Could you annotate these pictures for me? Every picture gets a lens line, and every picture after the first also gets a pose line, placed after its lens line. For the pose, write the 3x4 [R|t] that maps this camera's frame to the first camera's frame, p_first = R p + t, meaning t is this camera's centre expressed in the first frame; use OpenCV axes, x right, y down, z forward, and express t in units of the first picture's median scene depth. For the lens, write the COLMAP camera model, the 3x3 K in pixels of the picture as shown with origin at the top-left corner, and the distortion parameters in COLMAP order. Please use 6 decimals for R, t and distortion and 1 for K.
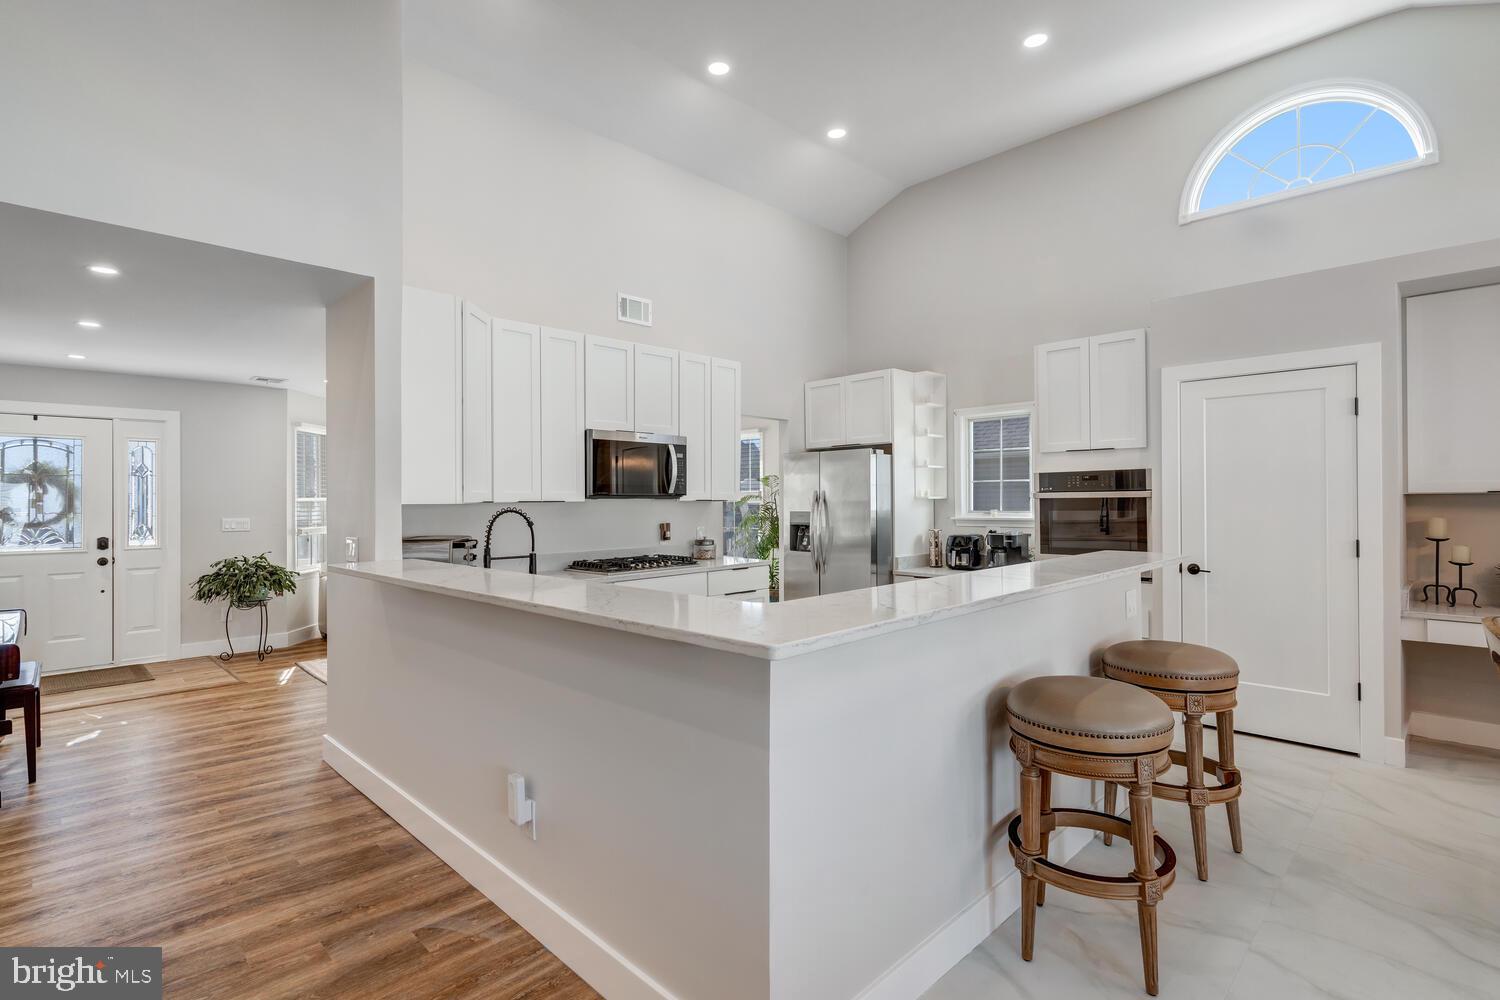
lens RADIAL K [[725.5, 0, 750.0], [0, 725.5, 500.0], [0, 0, 1]] dist [0.001050, 0.000158]
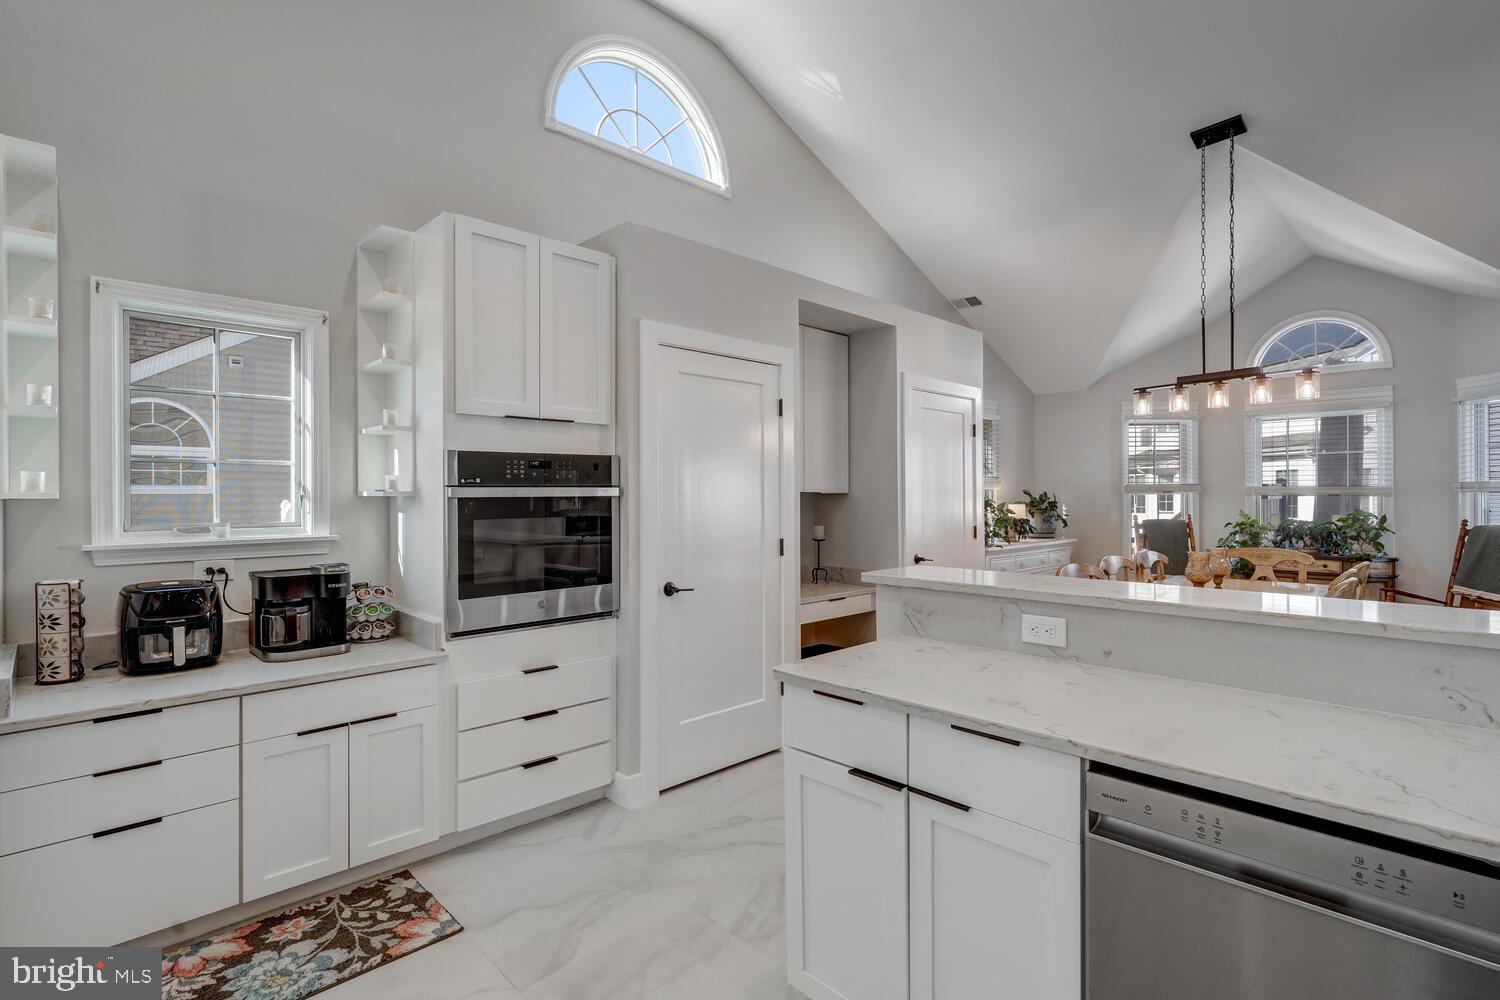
lens RADIAL K [[725.5, 0, 750.0], [0, 725.5, 500.0], [0, 0, 1]] dist [0.001050, 0.000158]
pose [[0.022994, 0.001986, 0.999734, -0.150891], [0.003537, 0.999992, -0.002068, 0.001485], [-0.999729, 0.003584, 0.022987, 0.852203]]
